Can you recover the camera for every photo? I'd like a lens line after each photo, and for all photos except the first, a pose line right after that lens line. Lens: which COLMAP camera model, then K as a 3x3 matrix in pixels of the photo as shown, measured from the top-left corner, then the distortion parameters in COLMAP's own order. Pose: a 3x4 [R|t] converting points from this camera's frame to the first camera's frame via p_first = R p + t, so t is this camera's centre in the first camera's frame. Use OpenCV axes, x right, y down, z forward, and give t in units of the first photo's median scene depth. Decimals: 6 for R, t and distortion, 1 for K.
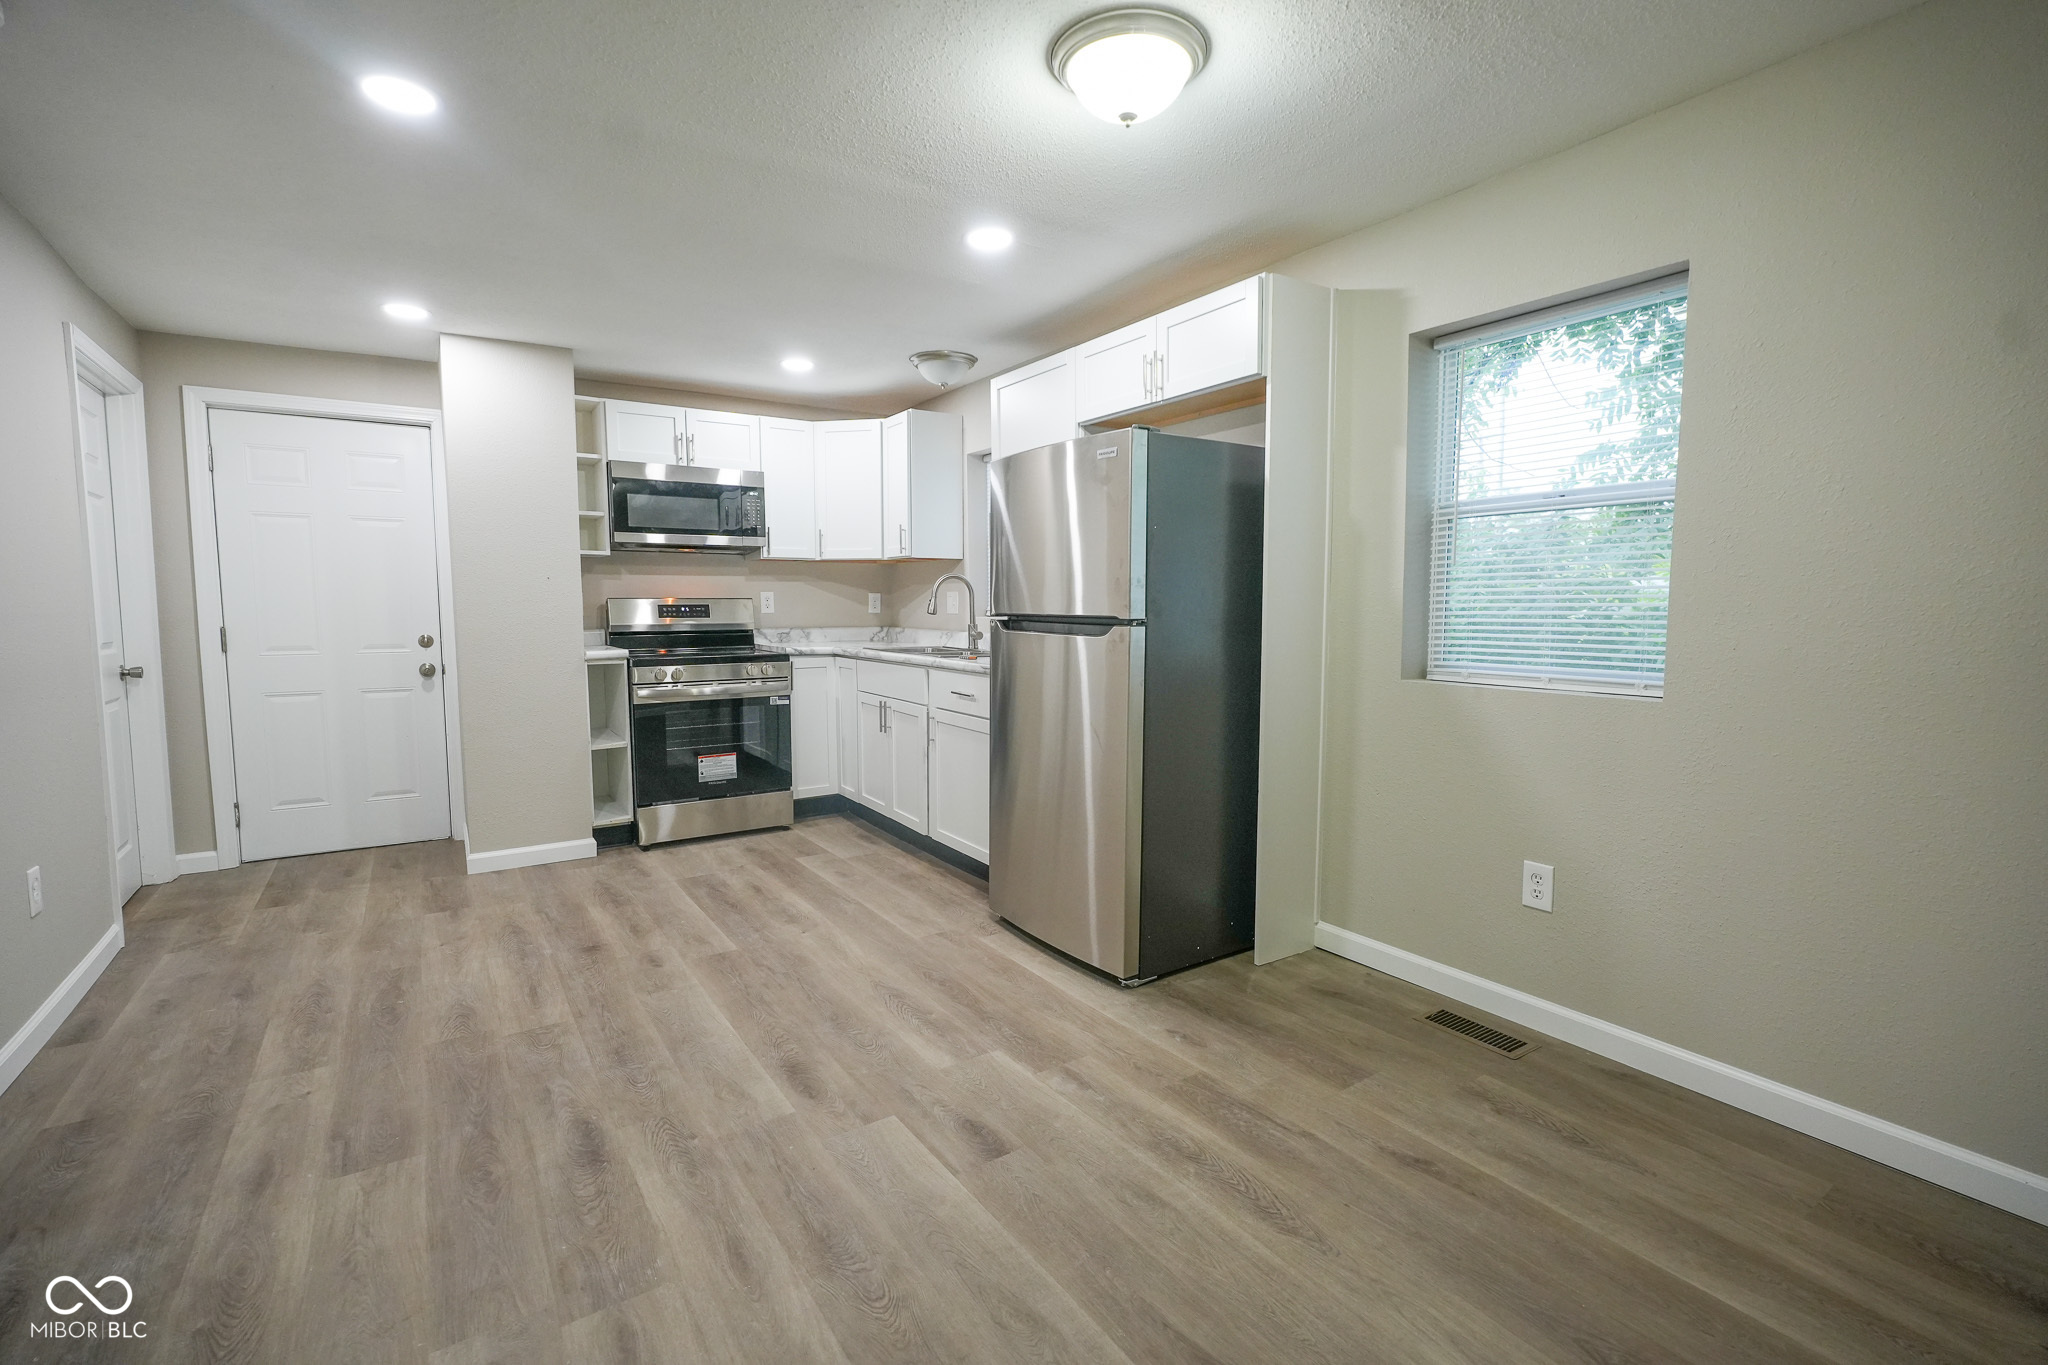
lens RADIAL K [[917.0, 0, 1024.0], [0, 917.0, 682.5], [0, 0, 1]] dist [-0.001627, 0.000122]
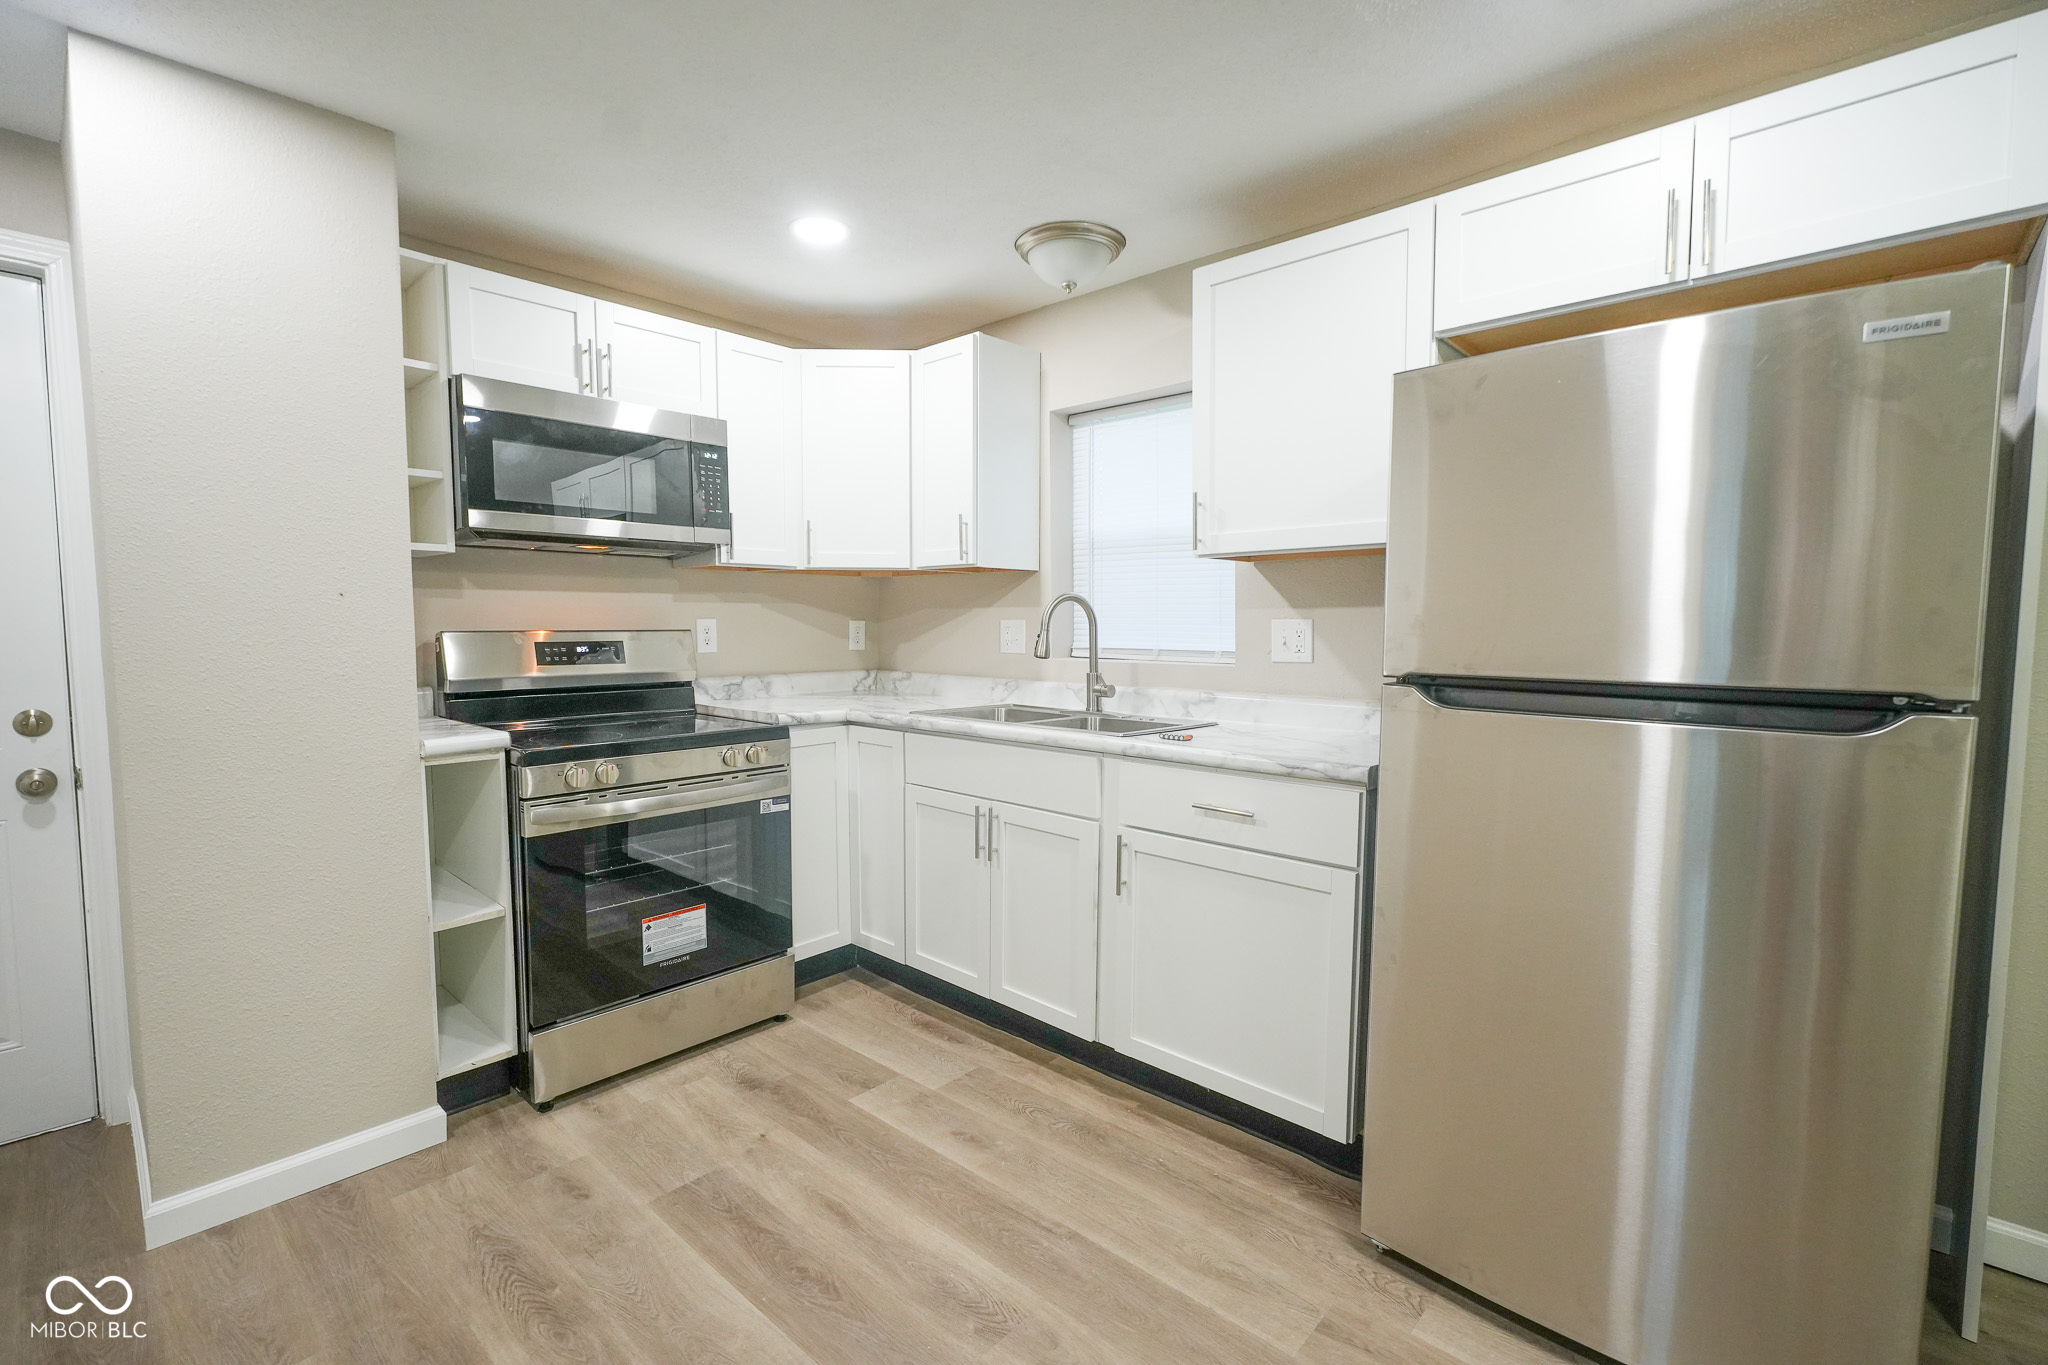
lens RADIAL K [[905.0, 0, 1017.1], [0, 905.0, 686.0], [0, 0, 1]] dist [-0.001874, 0.000024]
pose [[0.970100, -0.014997, 0.242241, -0.278650], [0.018993, 0.999719, -0.014169, -0.049955], [-0.241961, 0.018346, 0.970113, 0.434760]]
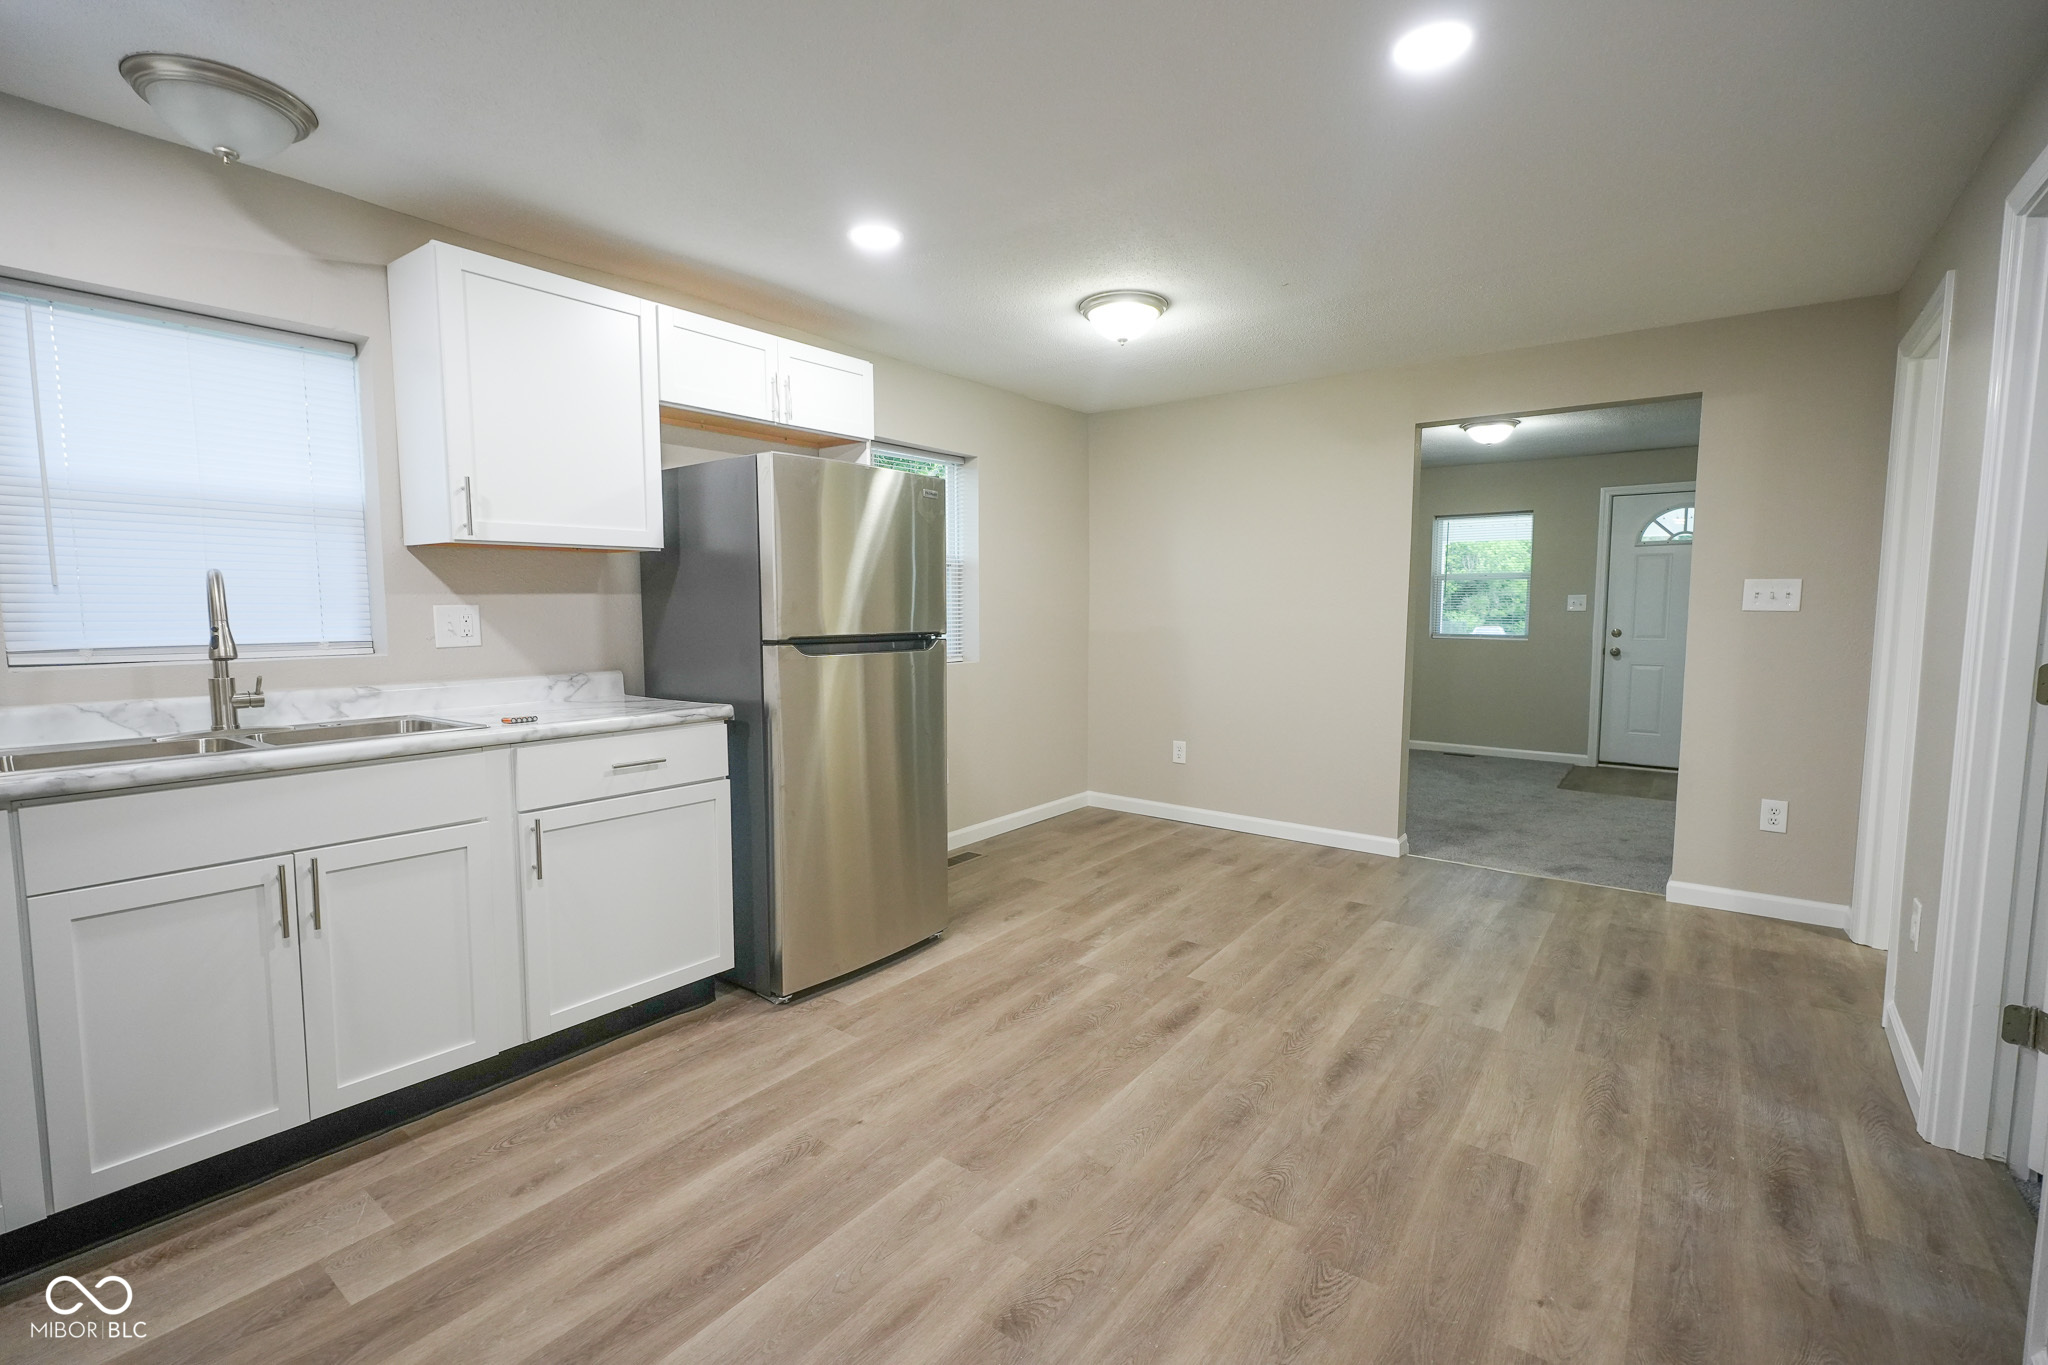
lens RADIAL K [[905.0, 0, 1017.1], [0, 905.0, 686.0], [0, 0, 1]] dist [-0.001874, 0.000024]
pose [[-0.333238, -0.081893, 0.939279, -0.675052], [0.085468, 0.989496, 0.116593, -0.084456], [-0.938961, 0.119131, -0.322739, 0.826696]]
